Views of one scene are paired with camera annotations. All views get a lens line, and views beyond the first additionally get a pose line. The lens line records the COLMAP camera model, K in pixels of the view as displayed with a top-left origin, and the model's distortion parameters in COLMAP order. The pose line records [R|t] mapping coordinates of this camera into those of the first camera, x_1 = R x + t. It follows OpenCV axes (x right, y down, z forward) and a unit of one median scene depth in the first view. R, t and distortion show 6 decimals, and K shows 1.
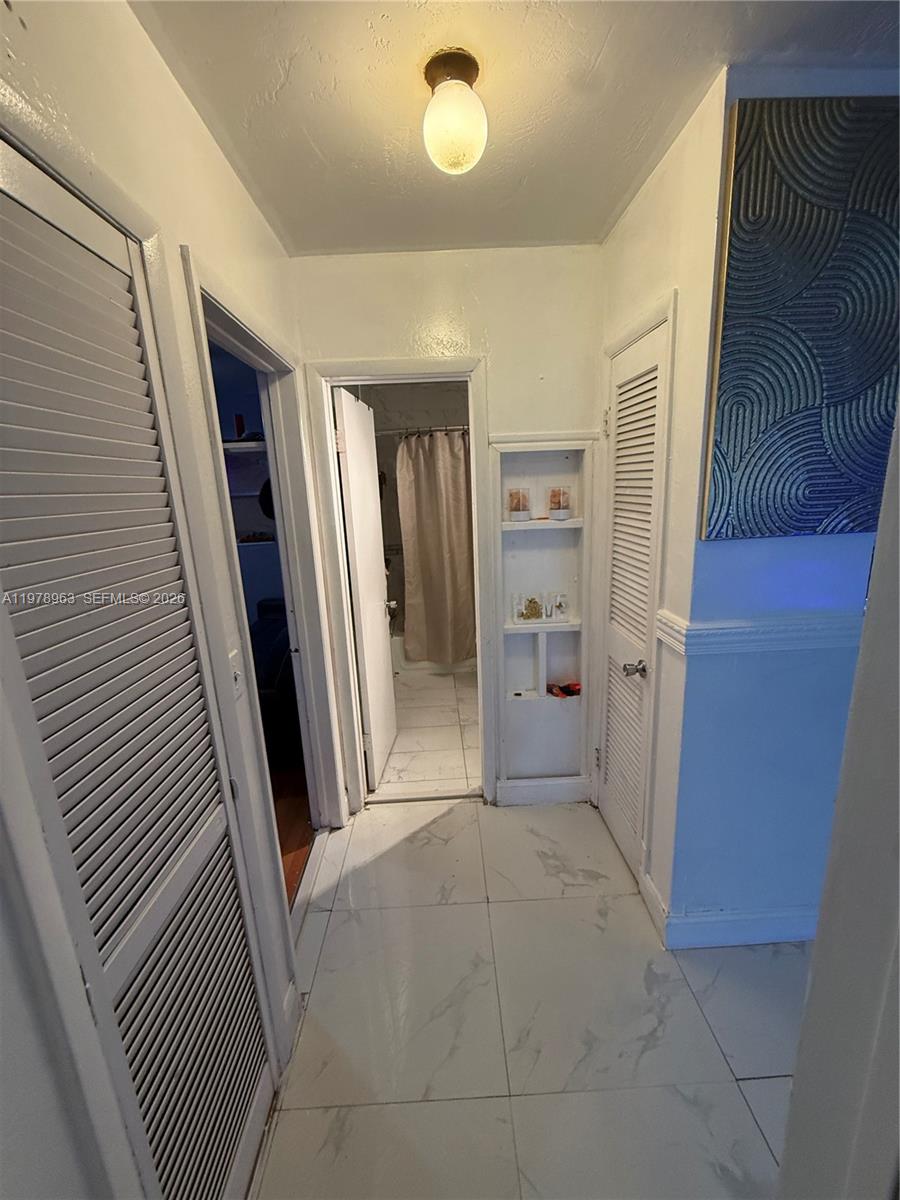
lens RADIAL K [[479.3, 0, 444.6], [0, 479.3, 600.5], [0, 0, 1]] dist [0.000185, -0.000261]
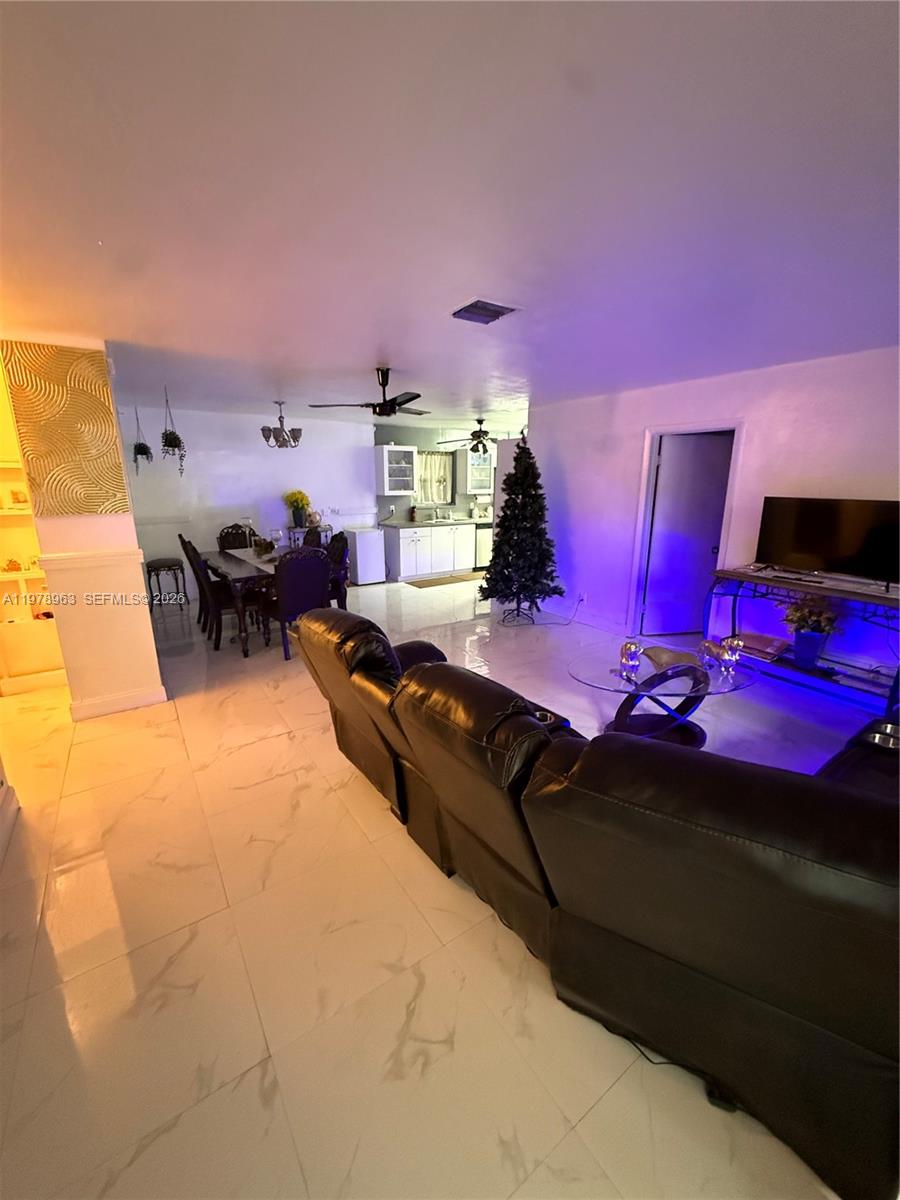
lens RADIAL K [[479.3, 0, 449.7], [0, 479.3, 601.6], [0, 0, 1]] dist [0.000185, -0.000261]
pose [[0.842883, -0.081837, 0.531837, 0.582406], [0.080460, 0.996424, 0.025809, 0.224997], [-0.532047, 0.021038, 0.846454, -1.186477]]
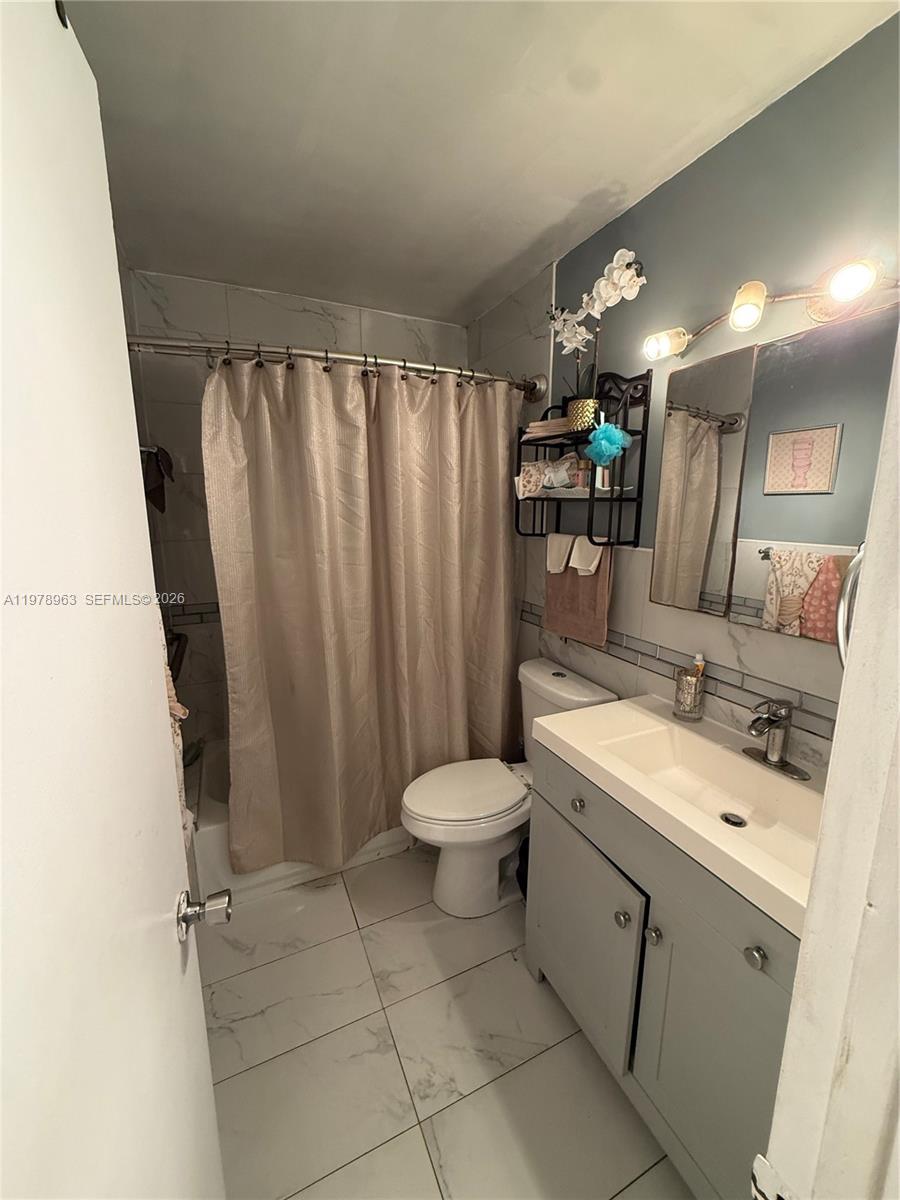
lens RADIAL K [[479.3, 0, 451.1], [0, 479.3, 592.3], [0, 0, 1]] dist [0.000185, -0.000261]
pose [[0.919413, -0.027639, 0.392322, -0.067198], [0.045551, 0.998298, -0.036420, -0.116884], [-0.390647, 0.051356, 0.919107, 0.541475]]
